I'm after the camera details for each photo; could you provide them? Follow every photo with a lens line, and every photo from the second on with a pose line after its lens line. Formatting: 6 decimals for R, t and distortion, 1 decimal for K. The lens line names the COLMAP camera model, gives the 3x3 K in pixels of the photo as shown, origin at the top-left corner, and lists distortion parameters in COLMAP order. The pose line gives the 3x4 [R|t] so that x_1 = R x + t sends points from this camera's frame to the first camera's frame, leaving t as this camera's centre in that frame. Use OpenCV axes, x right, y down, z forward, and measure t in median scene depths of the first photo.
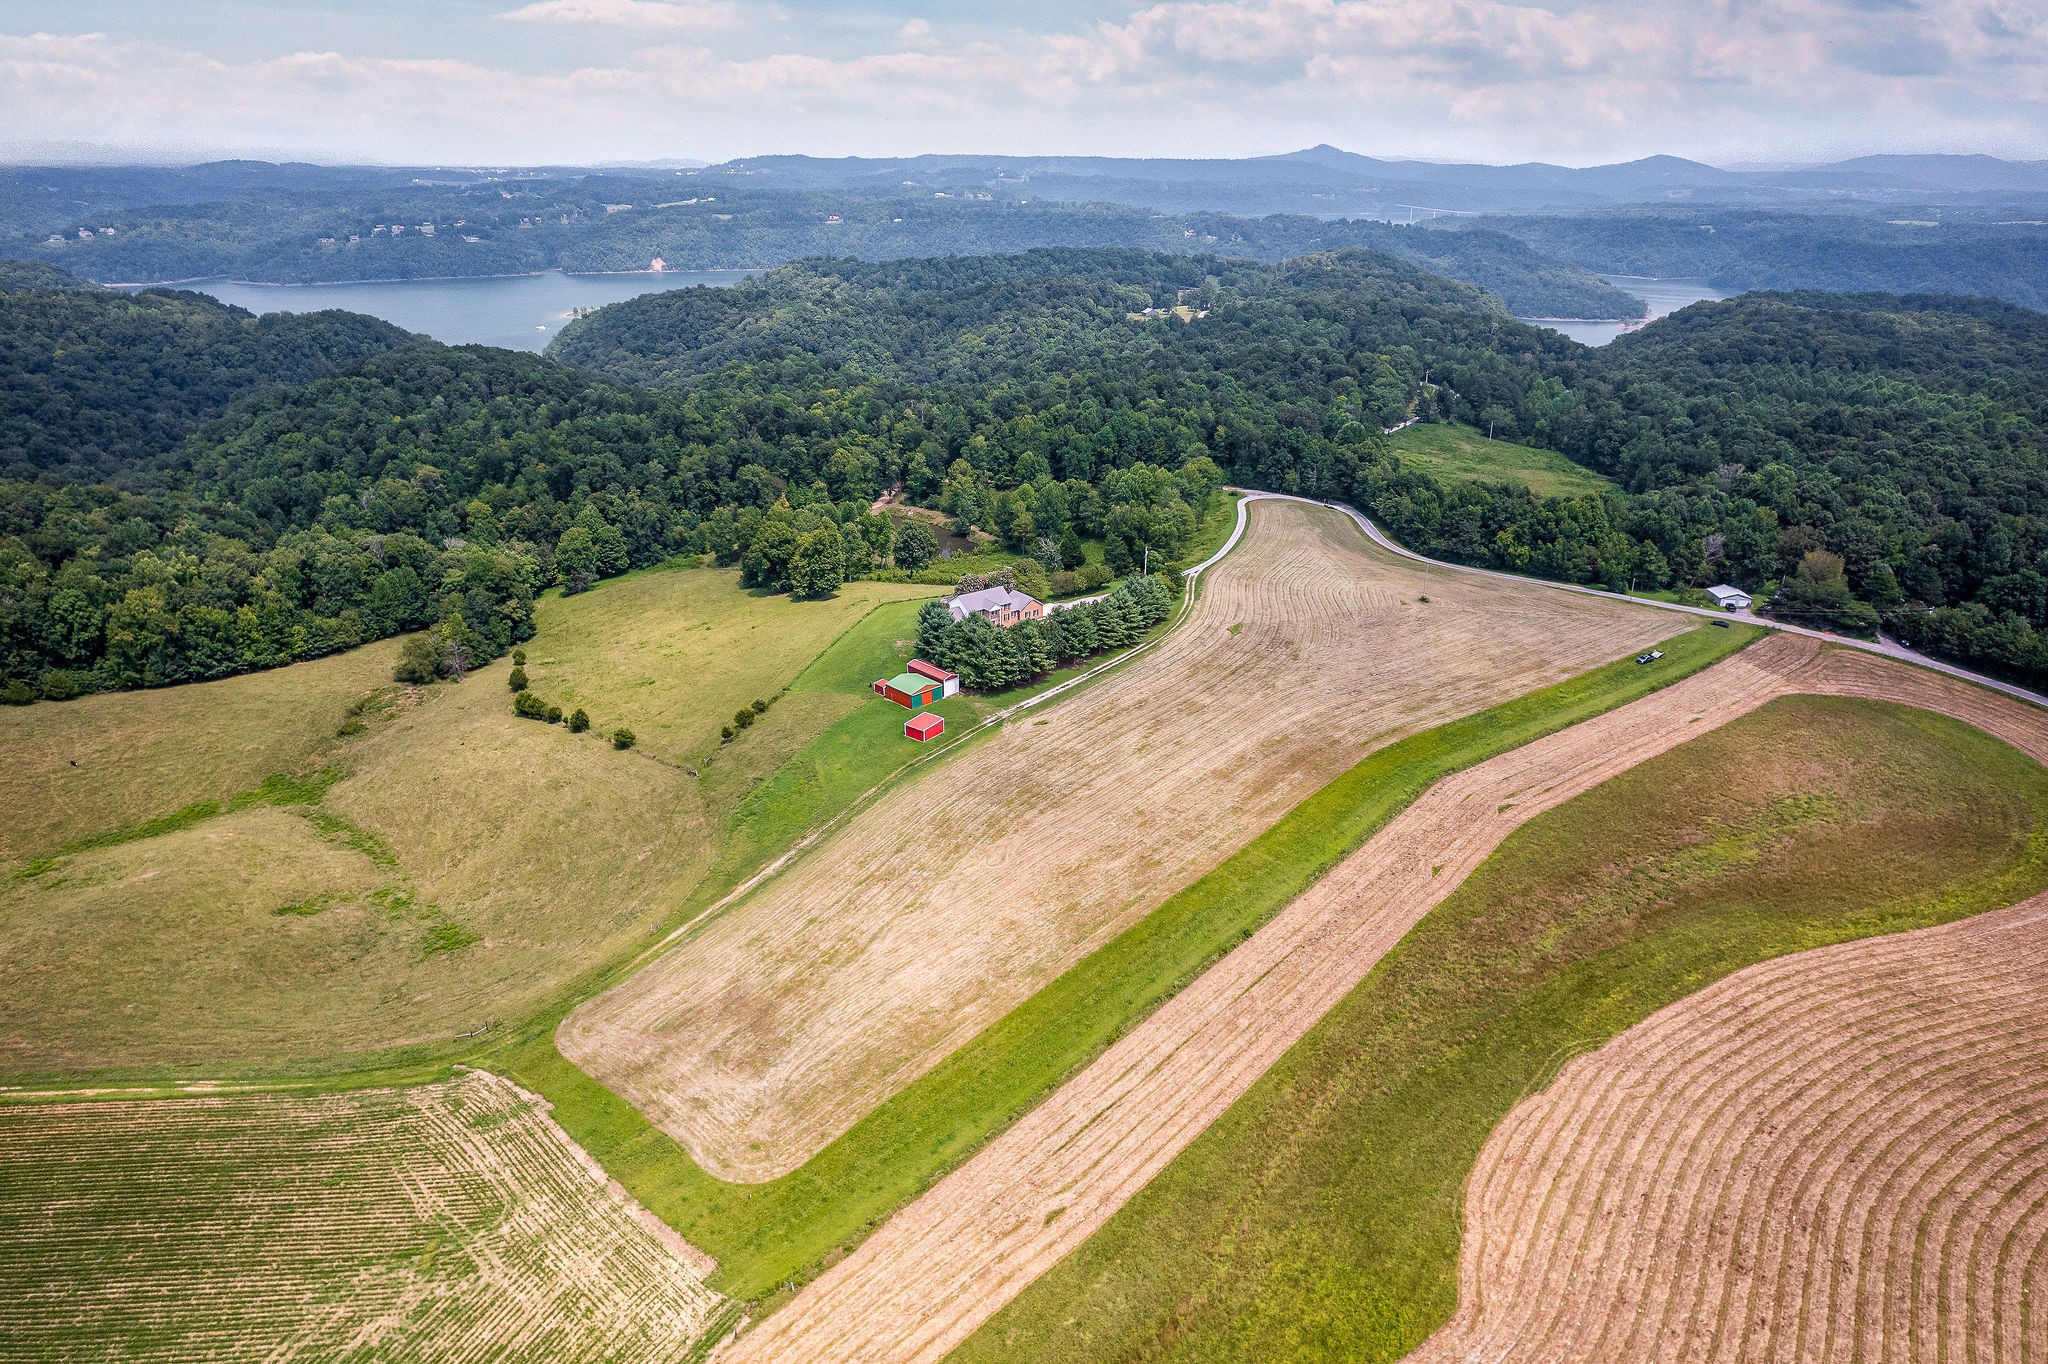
lens RADIAL K [[1307.7, 0, 1031.9], [0, 1307.7, 681.4], [0, 0, 1]] dist [-0.081387, 0.073351]
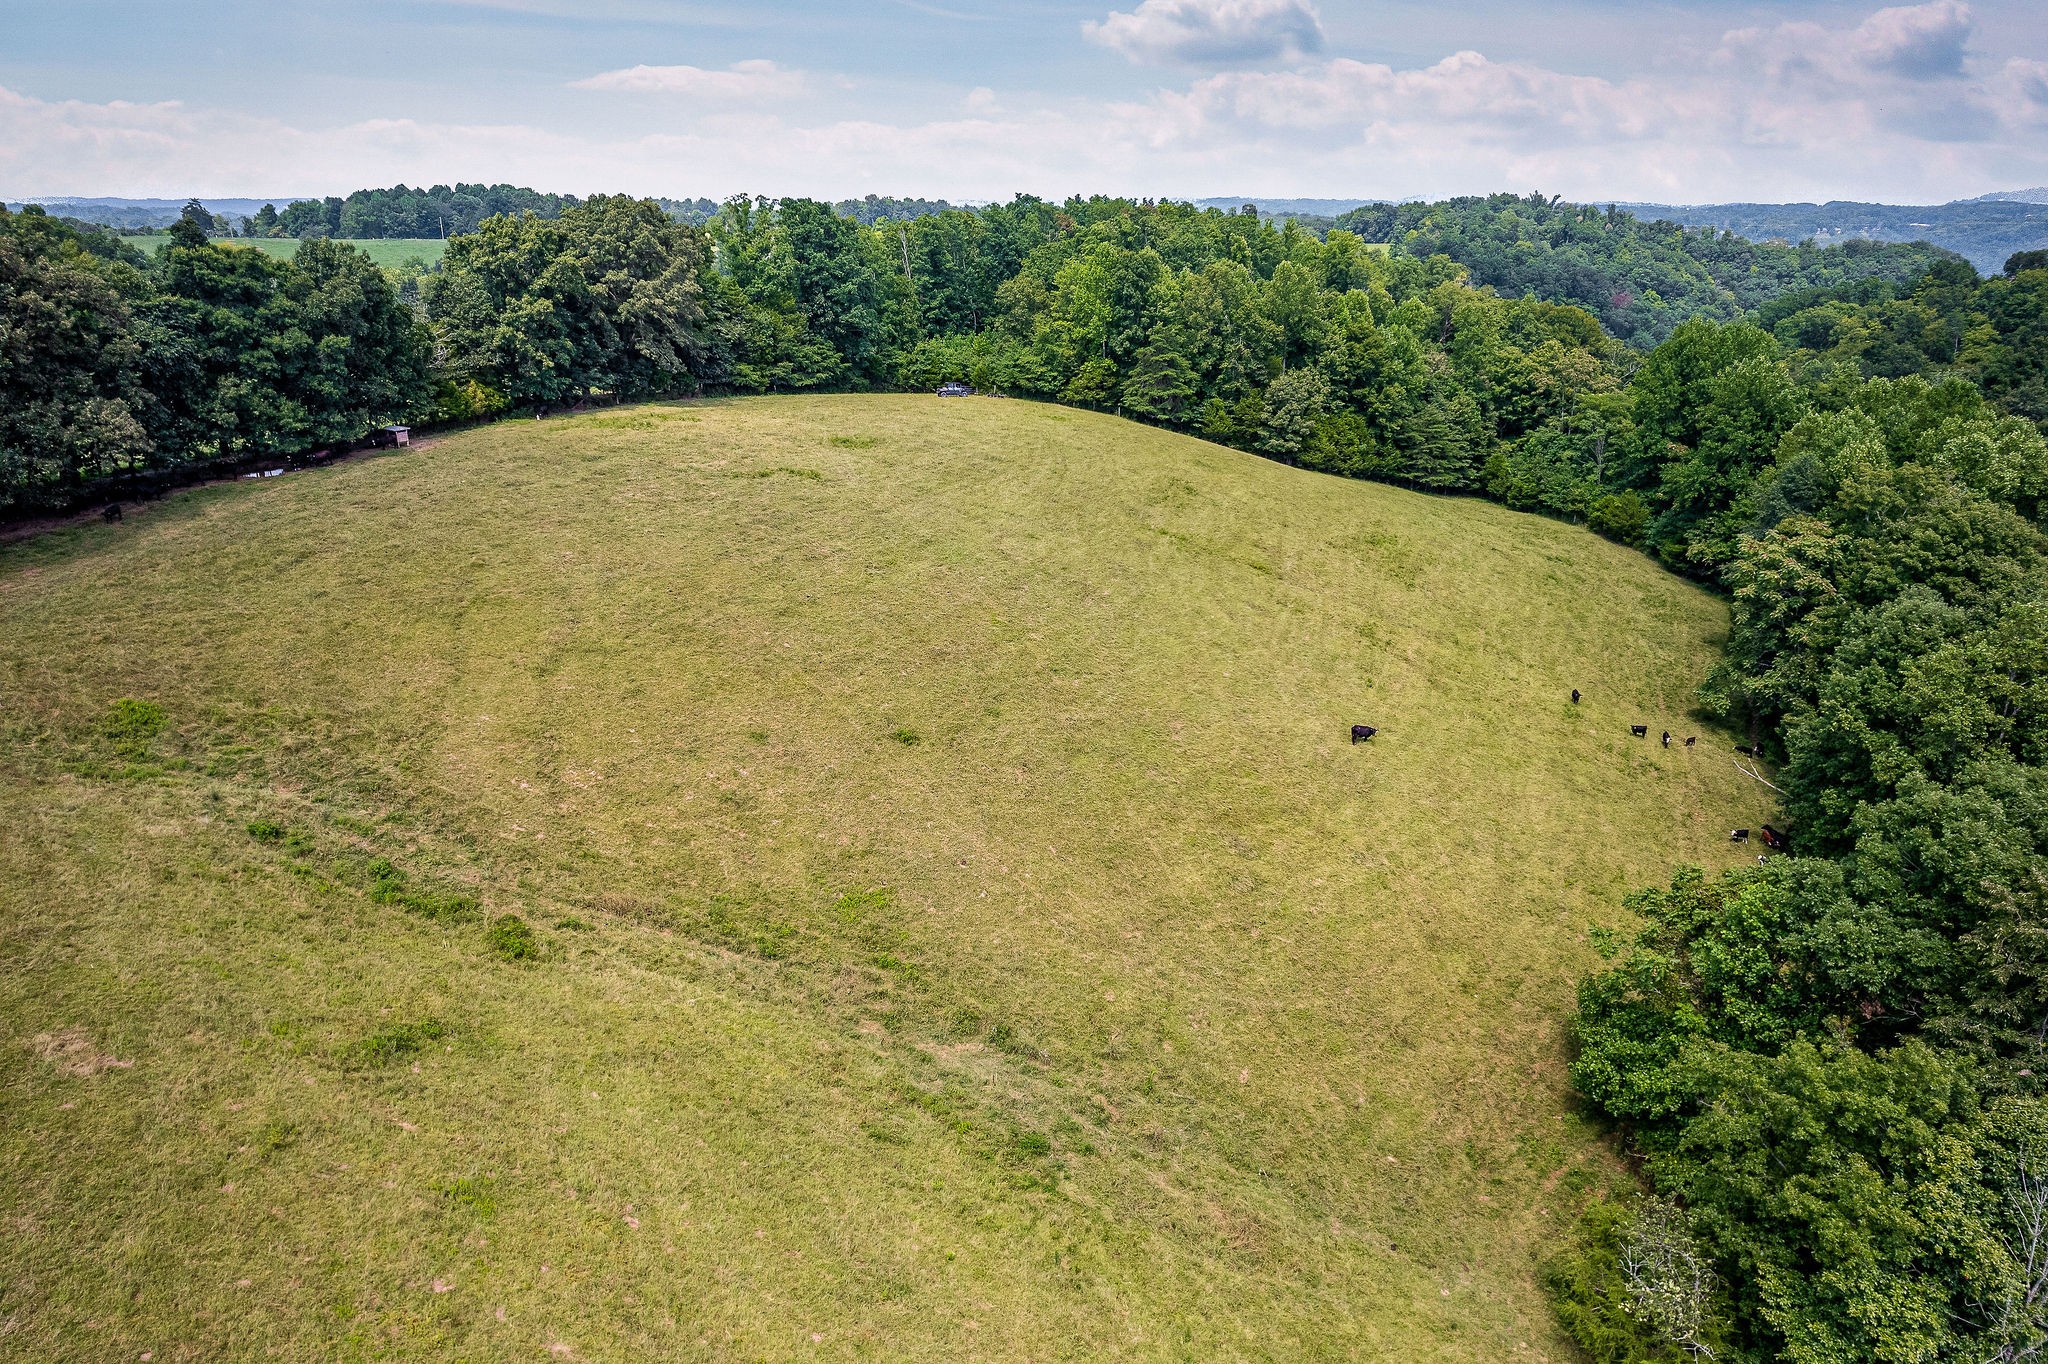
lens RADIAL K [[1307.7, 0, 1031.9], [0, 1307.7, 681.4], [0, 0, 1]] dist [-0.081387, 0.073351]
pose [[0.715044, 0.234307, -0.658644, -0.991063], [-0.258194, 0.964059, 0.062653, 0.187059], [0.649653, 0.125258, 0.749841, 0.217362]]
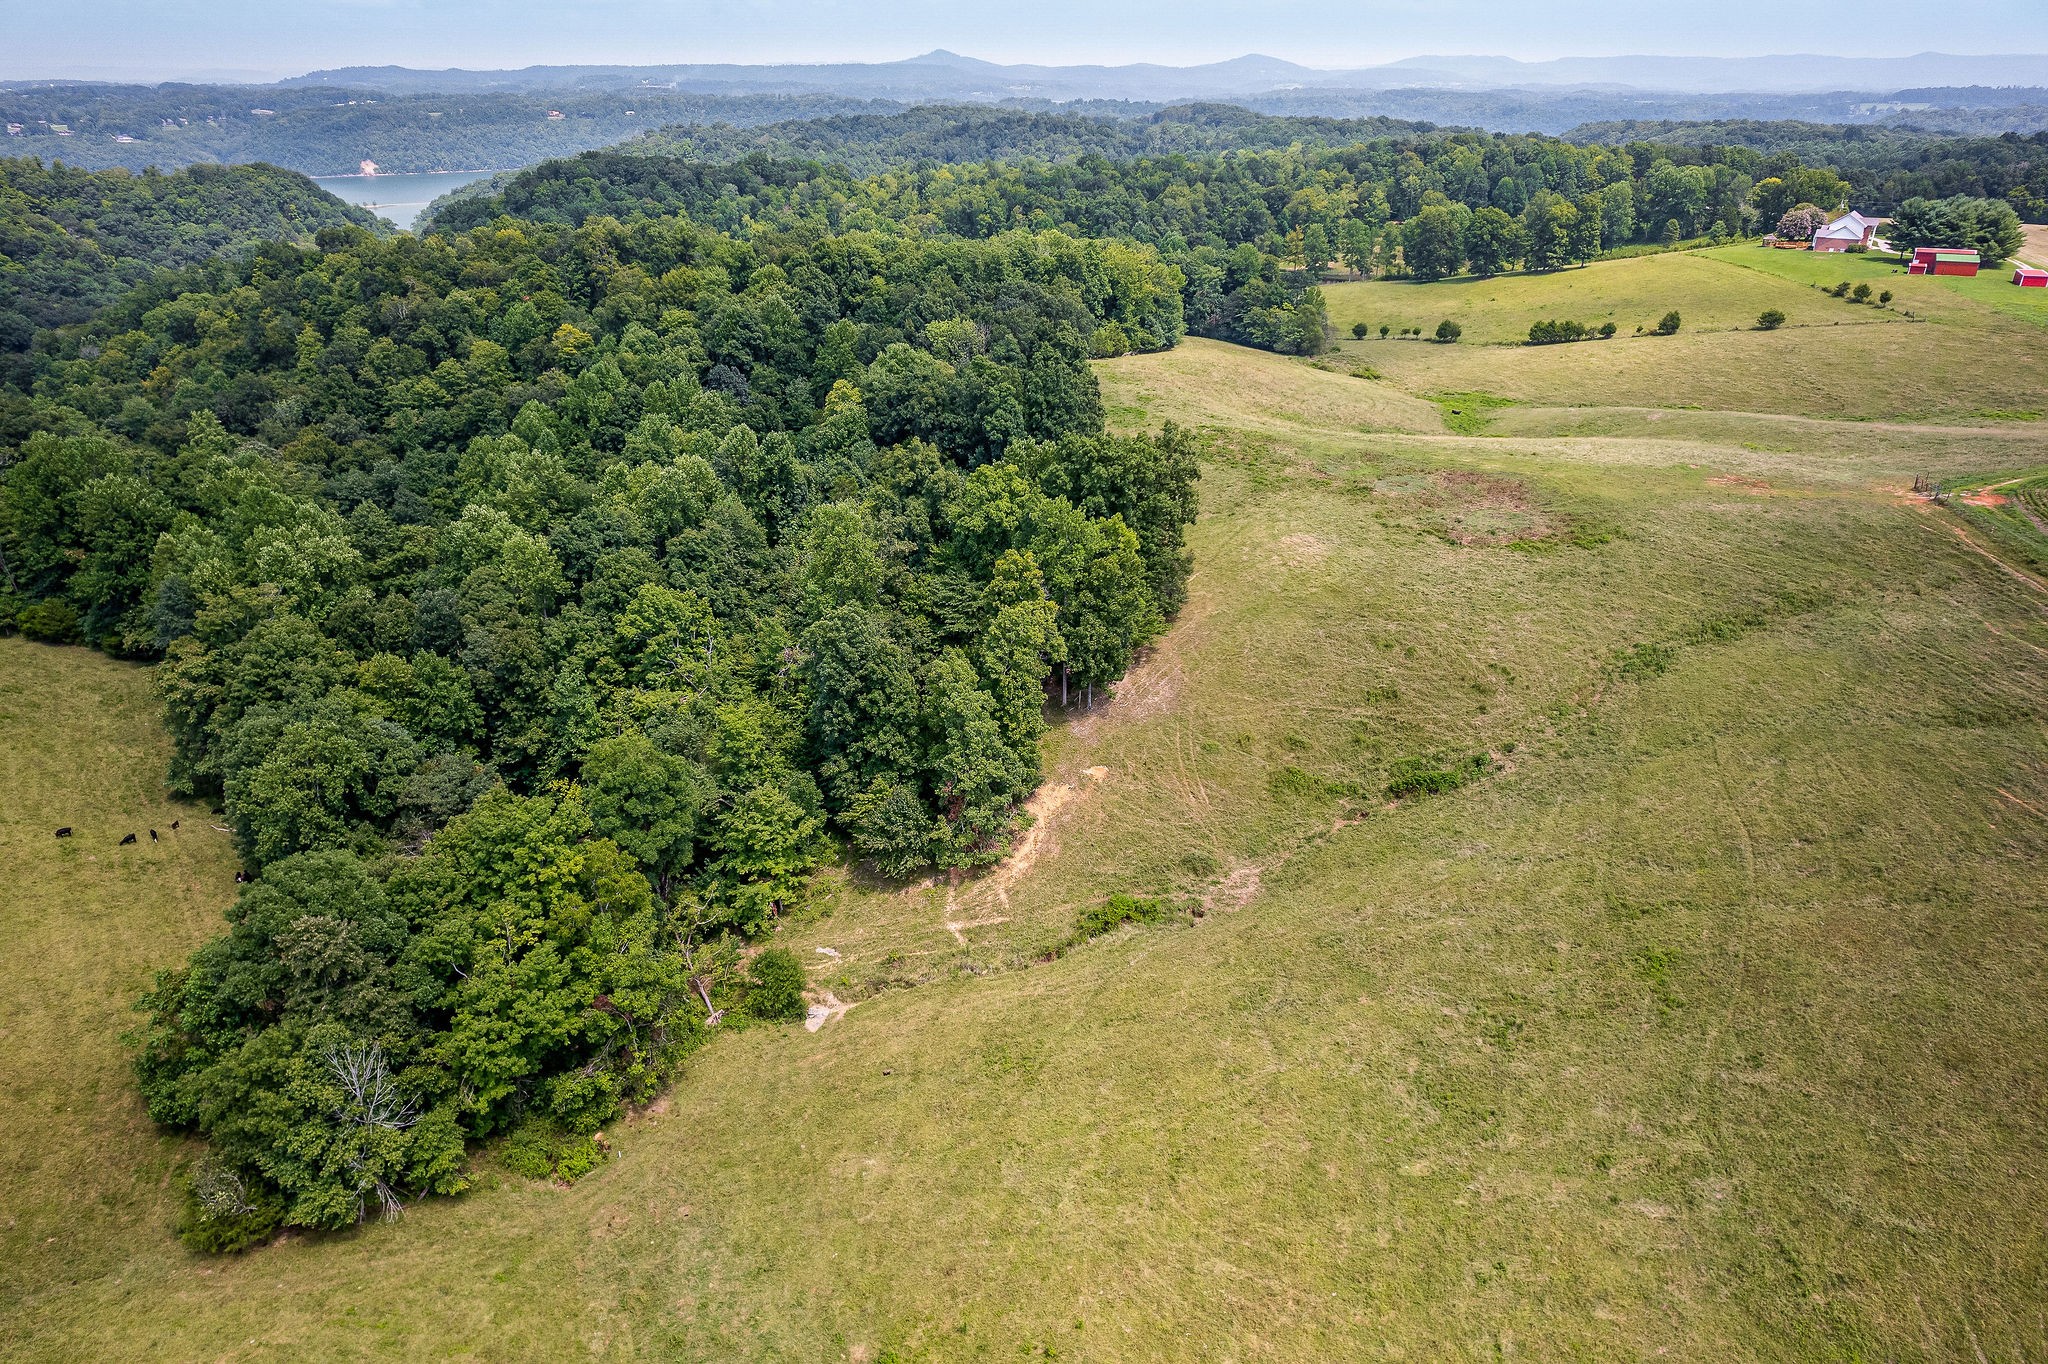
lens RADIAL K [[1307.7, 0, 1031.9], [0, 1307.7, 681.4], [0, 0, 1]] dist [-0.081387, 0.073351]
pose [[0.954324, -0.137571, 0.265217, -0.926244], [0.122798, 0.989847, 0.071583, 0.144668], [-0.272372, -0.035746, 0.961528, 0.097845]]
